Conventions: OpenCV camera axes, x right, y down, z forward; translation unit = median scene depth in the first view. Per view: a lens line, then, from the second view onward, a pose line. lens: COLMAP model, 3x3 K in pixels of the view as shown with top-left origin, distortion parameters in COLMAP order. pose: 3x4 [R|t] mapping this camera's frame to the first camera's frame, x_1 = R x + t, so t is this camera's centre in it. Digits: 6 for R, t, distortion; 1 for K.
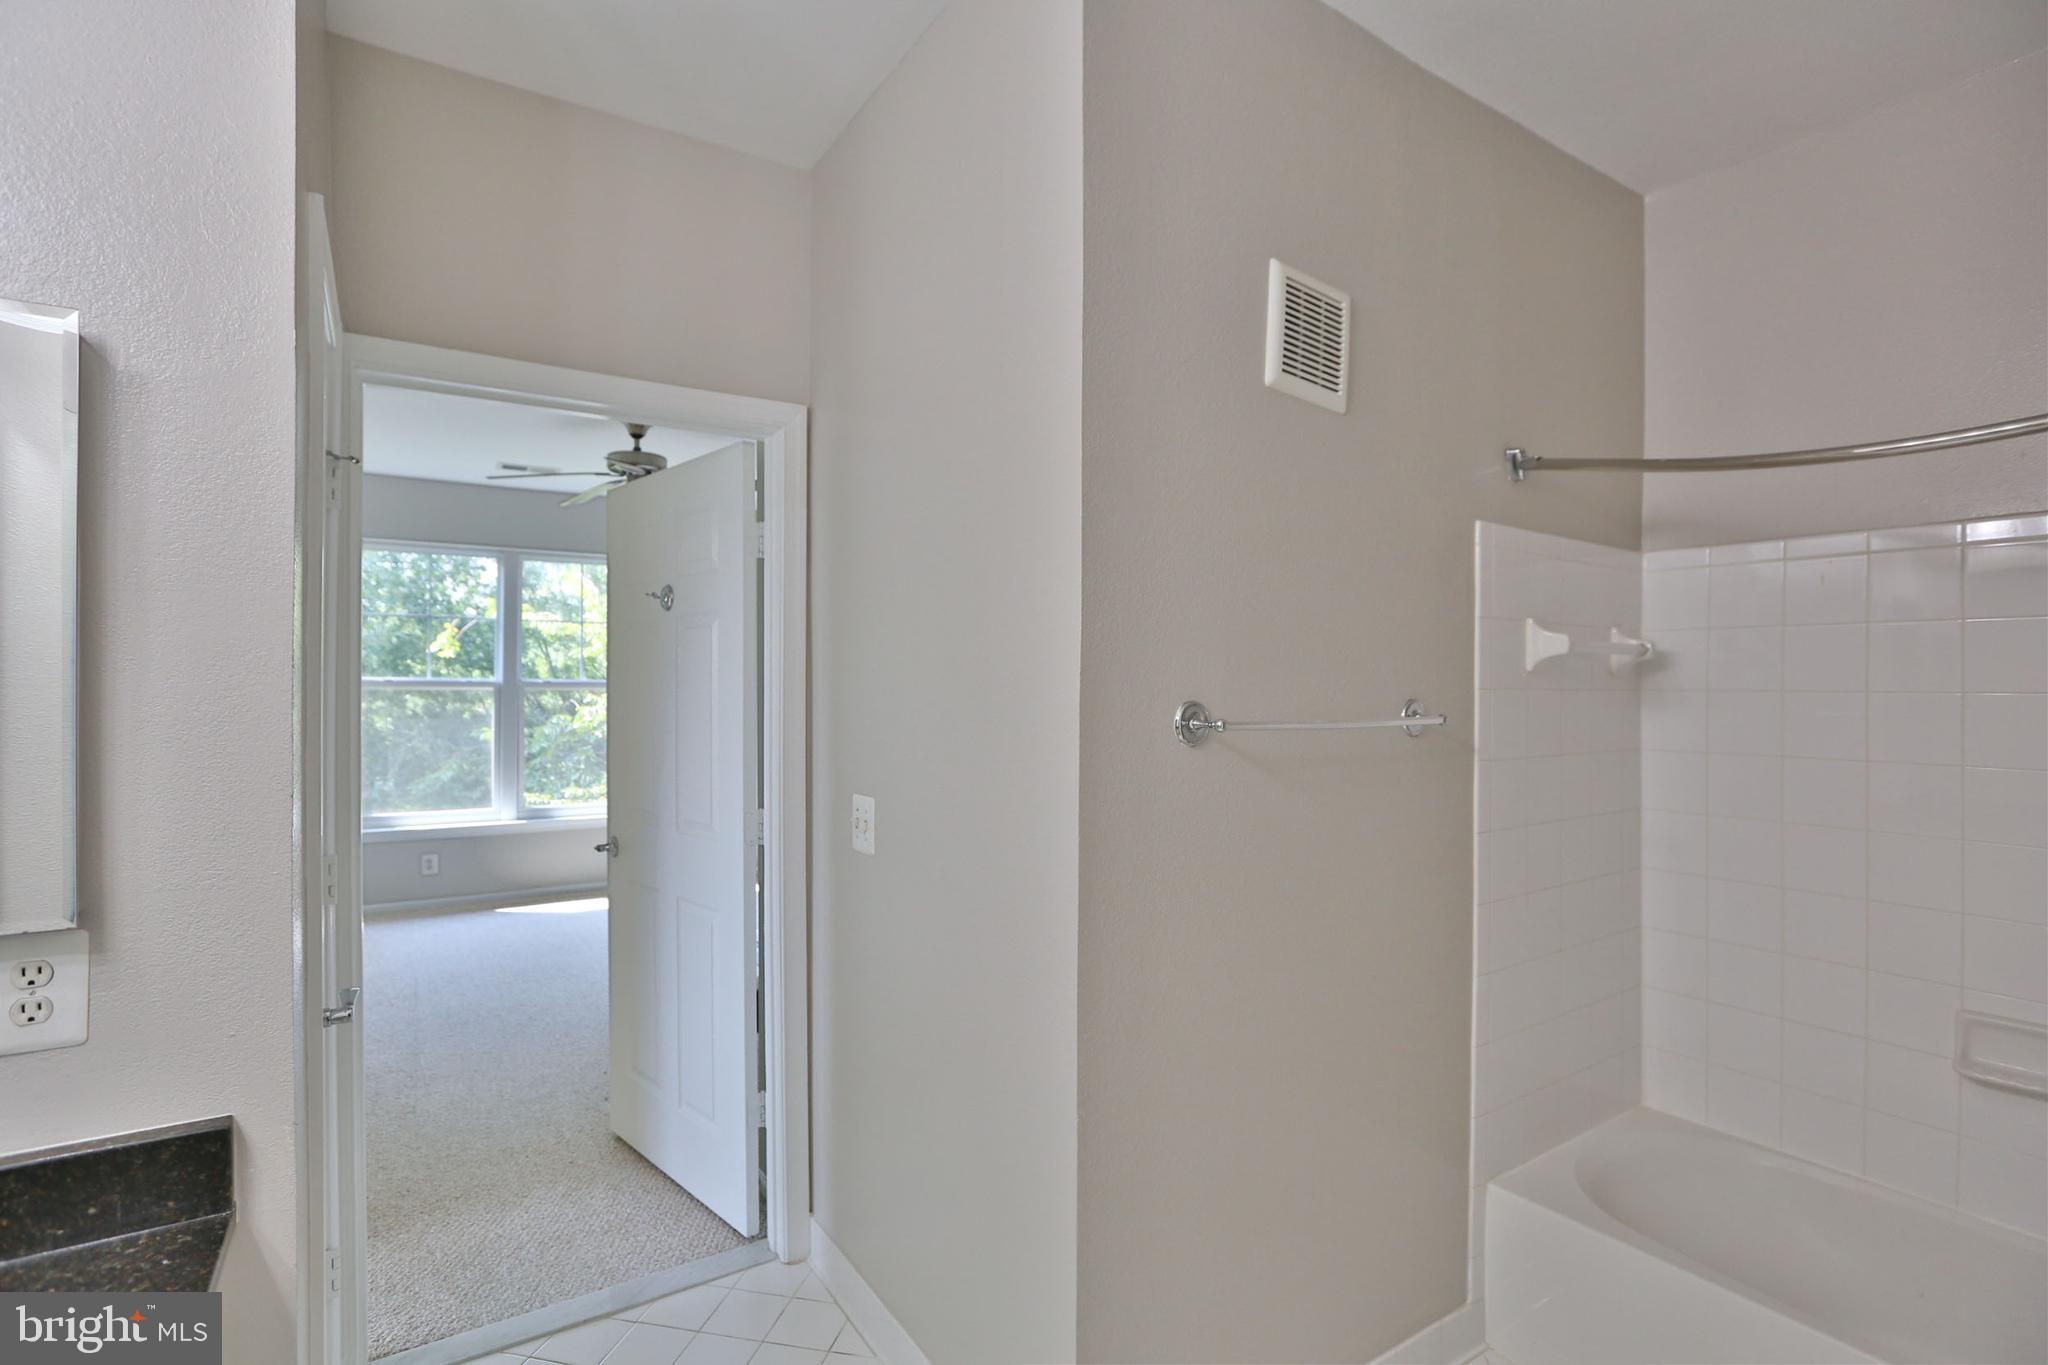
lens RADIAL K [[971.4, 0, 1023.7], [0, 971.4, 692.1], [0, 0, 1]] dist [0.002657, 0.000118]
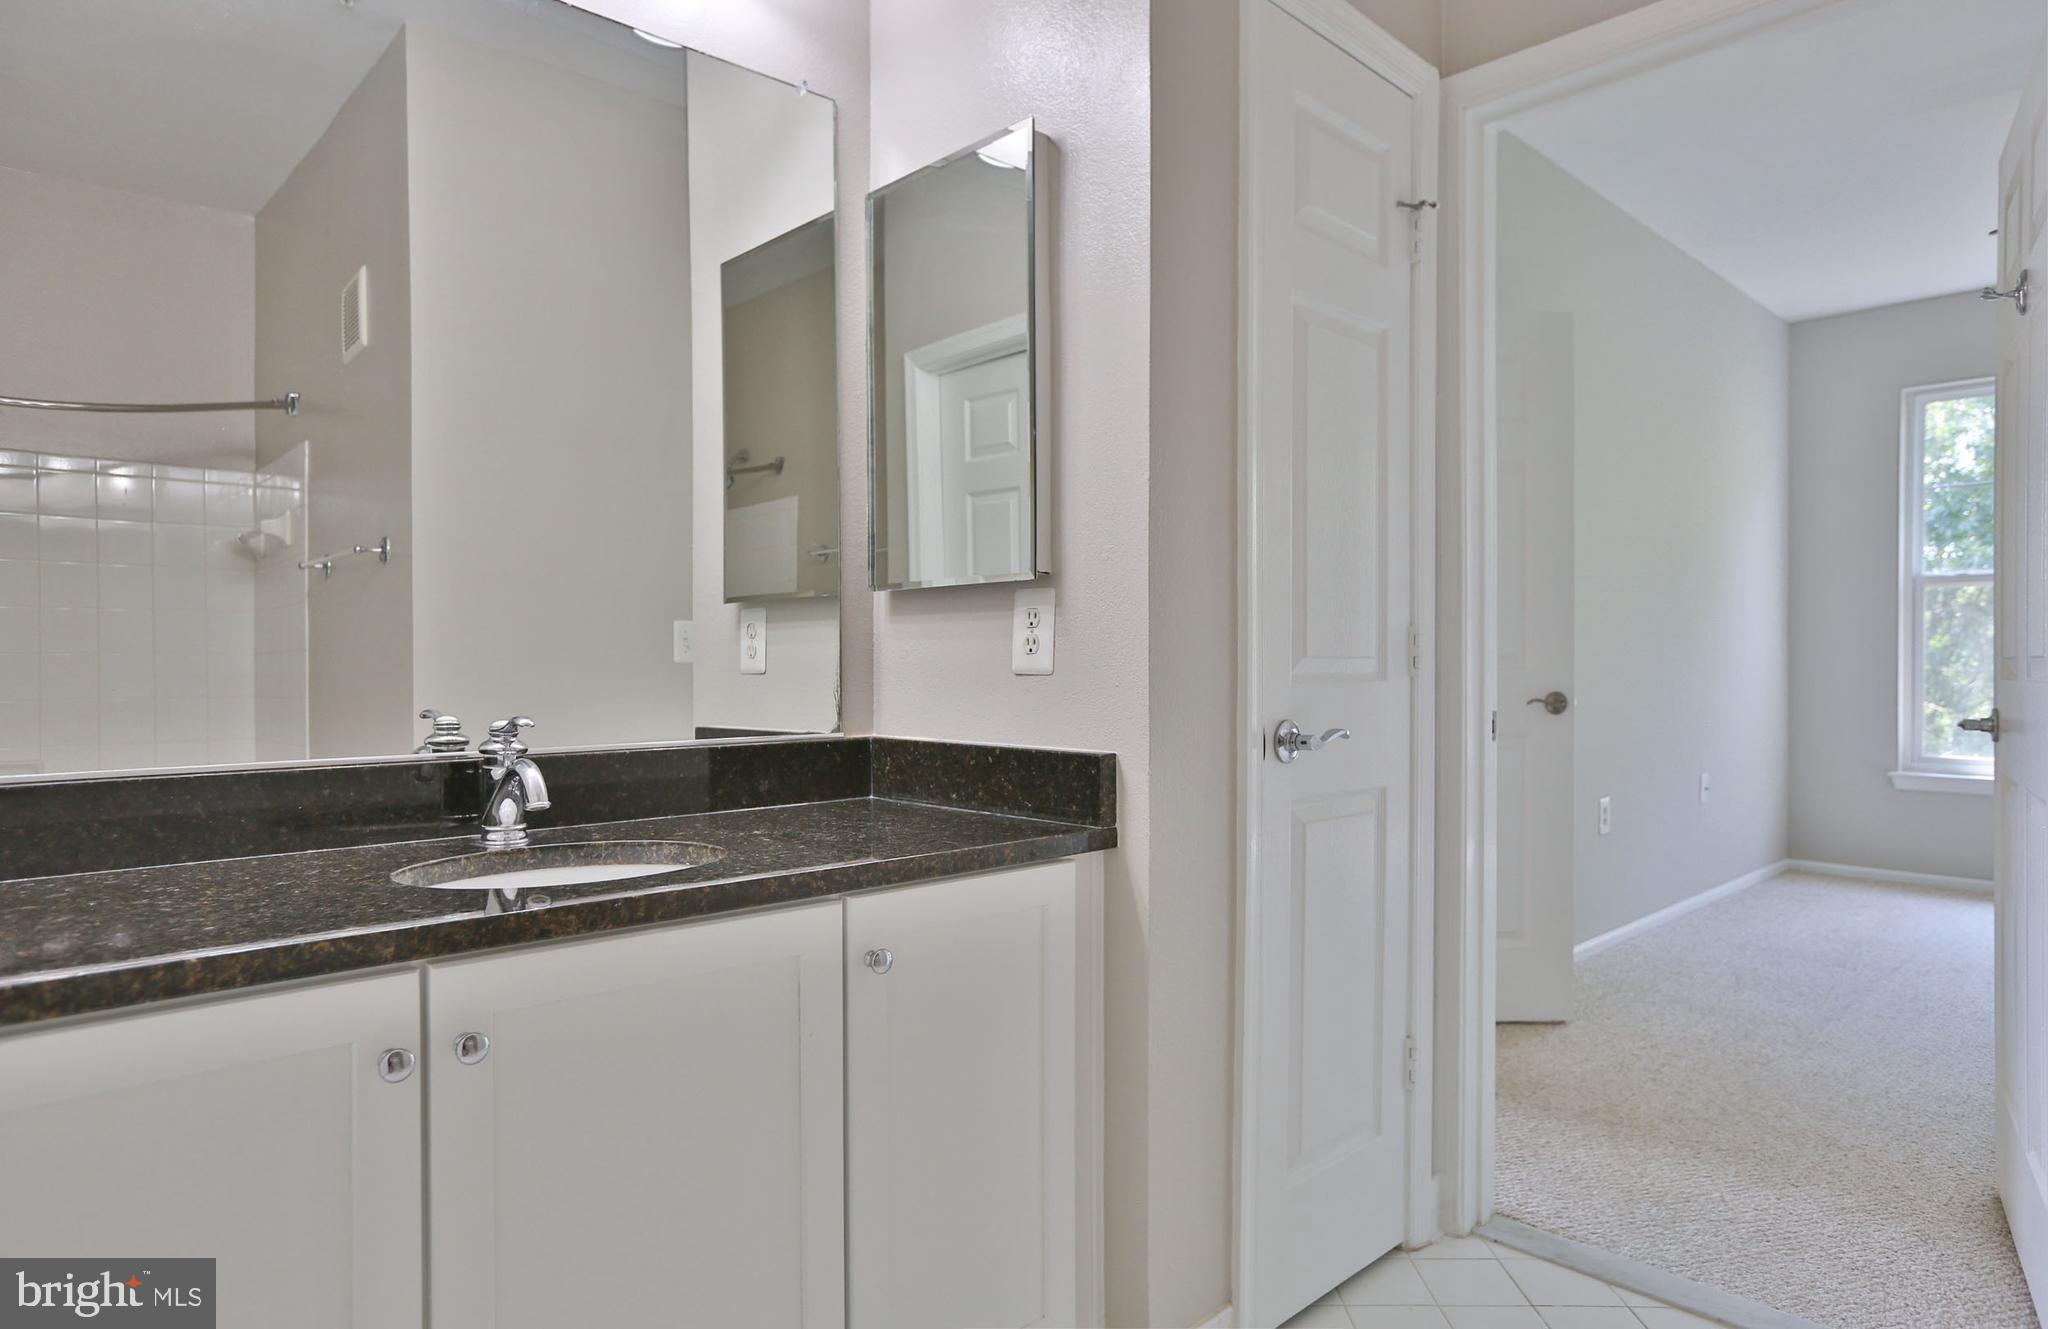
lens RADIAL K [[1231.8, 0, 1021.4], [0, 1231.8, 671.6], [0, 0, 1]] dist [0.000669, 0.000762]
pose [[0.176471, -0.009414, -0.984261, 0.317276], [-0.009427, 0.999892, -0.011254, 0.178226], [0.984261, 0.011264, 0.176363, 0.315405]]
